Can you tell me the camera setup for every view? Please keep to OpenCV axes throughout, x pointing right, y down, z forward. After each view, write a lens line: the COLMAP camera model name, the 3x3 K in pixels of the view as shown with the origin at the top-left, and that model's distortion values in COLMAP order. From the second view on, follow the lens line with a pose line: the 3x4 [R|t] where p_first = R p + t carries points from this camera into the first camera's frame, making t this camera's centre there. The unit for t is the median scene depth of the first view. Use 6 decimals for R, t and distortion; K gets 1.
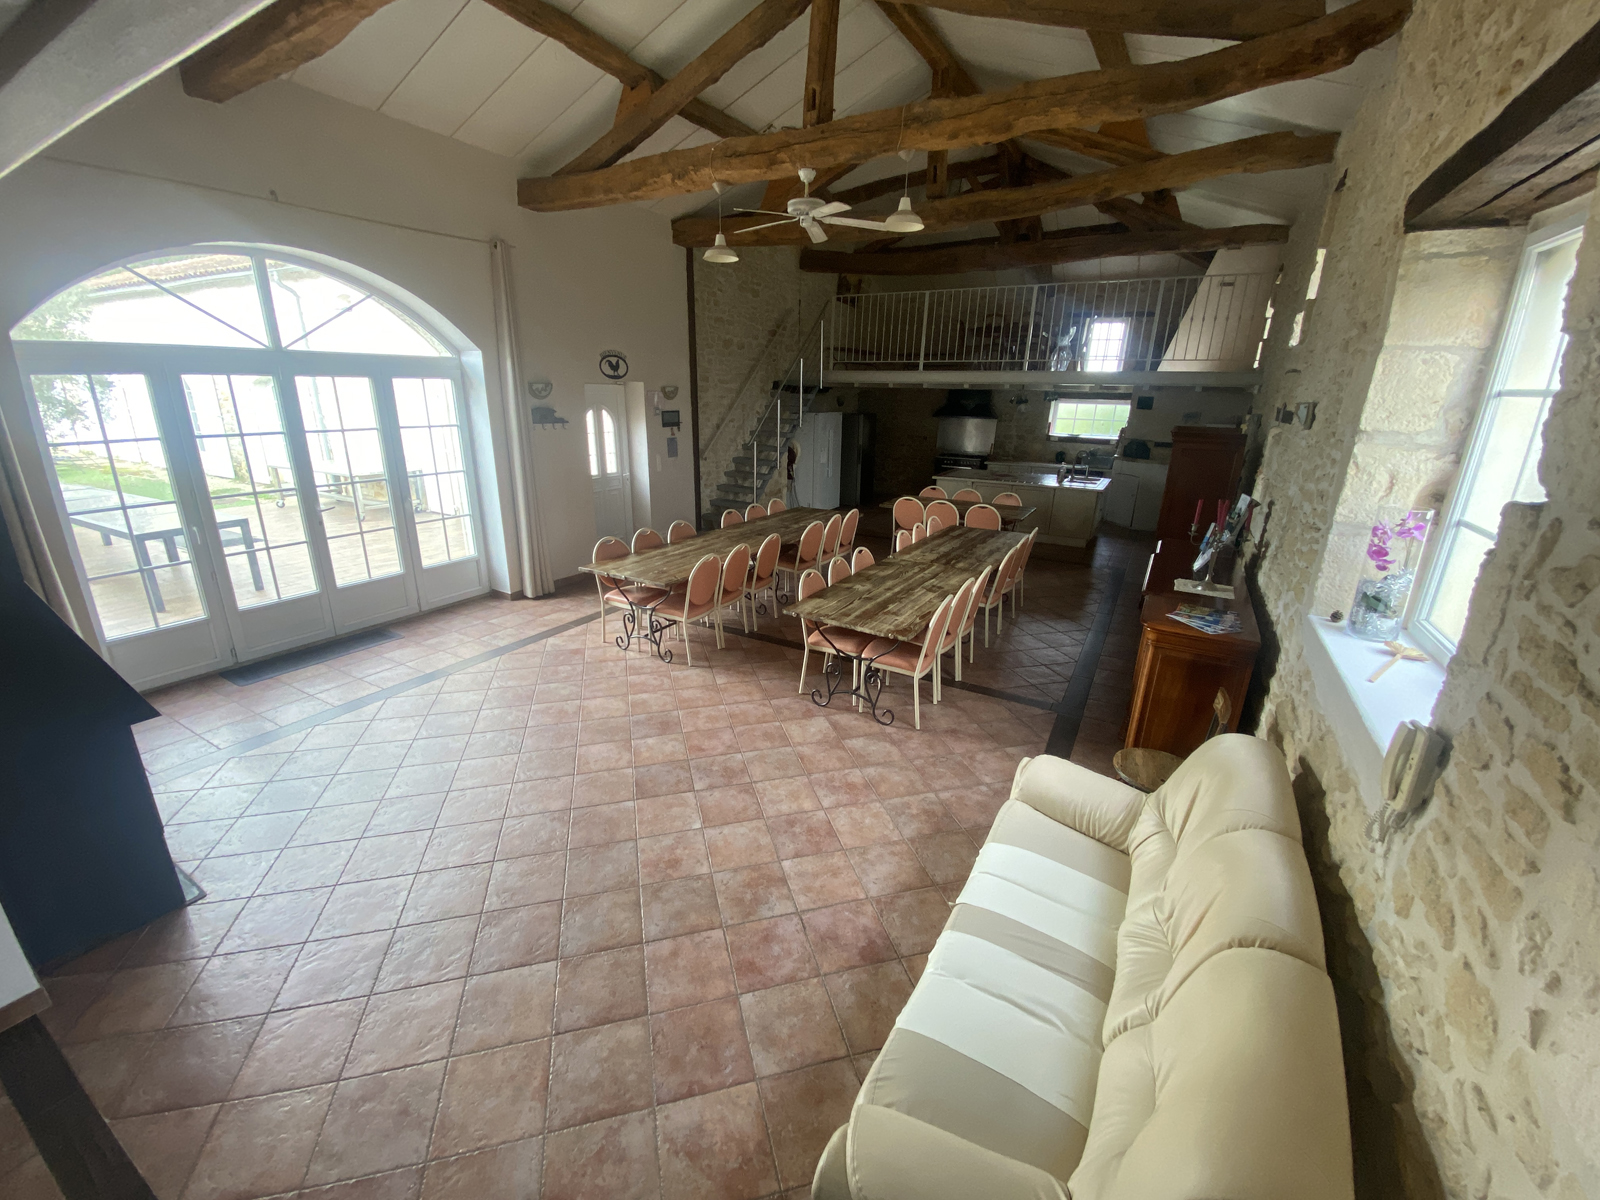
lens RADIAL K [[644.0, 0, 800.0], [0, 644.0, 600.0], [0, 0, 1]] dist [0.018058, -0.019711]
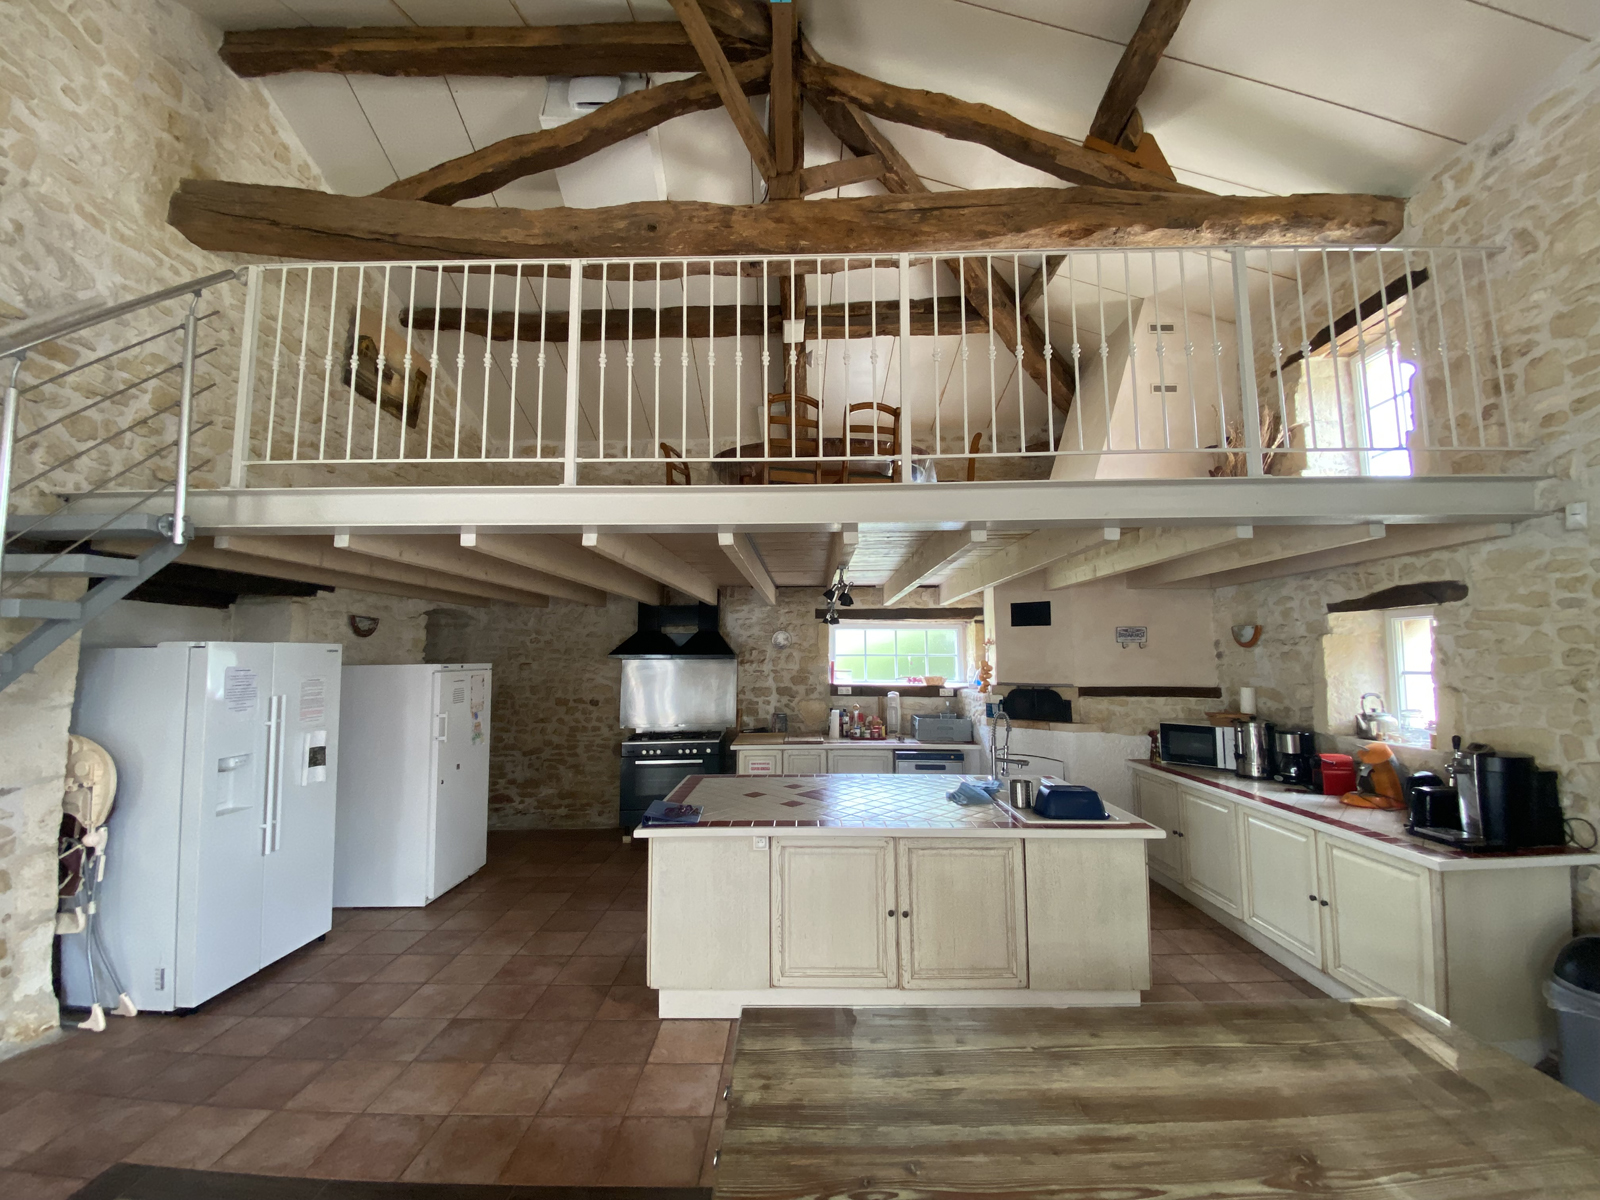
lens RADIAL K [[644.0, 0, 800.0], [0, 644.0, 600.0], [0, 0, 1]] dist [0.018058, -0.019711]
pose [[0.870071, 0.021349, 0.492463, 0.124805], [0.170536, 0.924329, -0.341370, -0.174112], [-0.462486, 0.380999, 0.800591, 0.681530]]
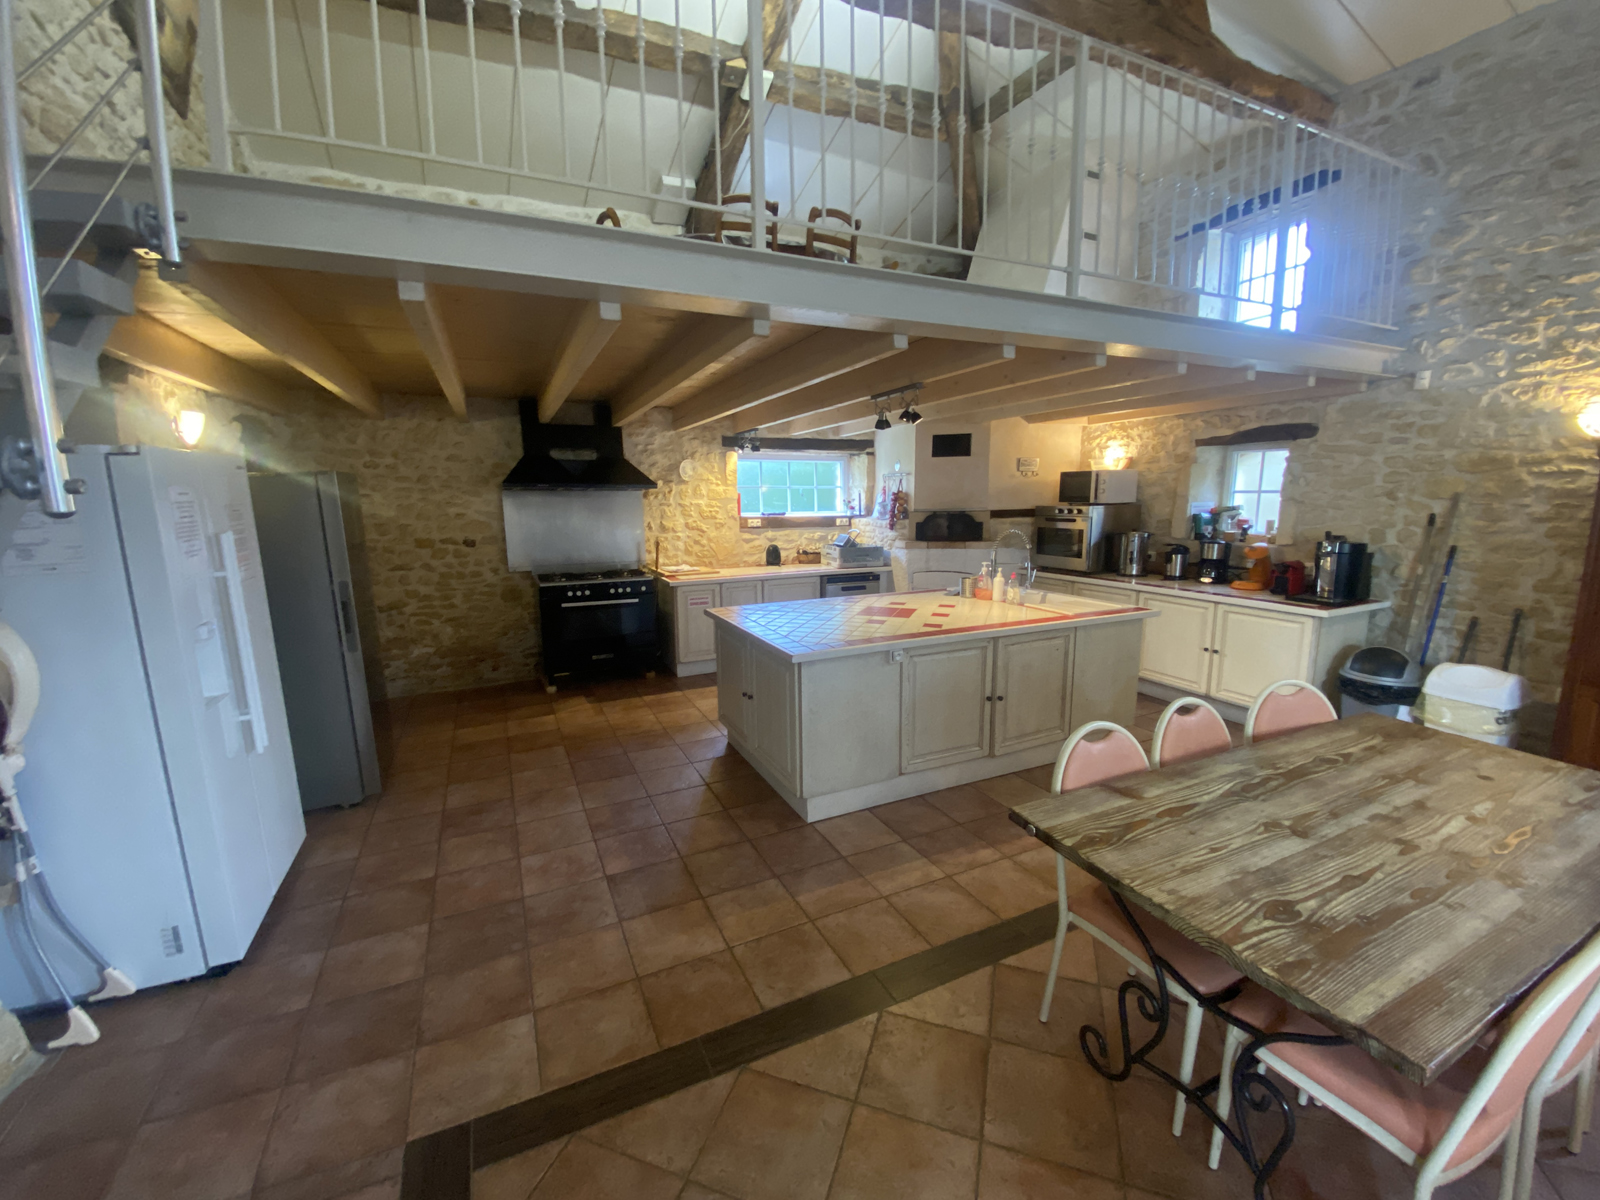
lens RADIAL K [[644.0, 0, 800.0], [0, 644.0, 600.0], [0, 0, 1]] dist [0.018058, -0.019711]
pose [[0.568444, -0.155609, 0.807872, -0.012690], [0.273326, 0.961896, -0.007044, -0.210234], [-0.775993, 0.224817, 0.589316, 0.814405]]
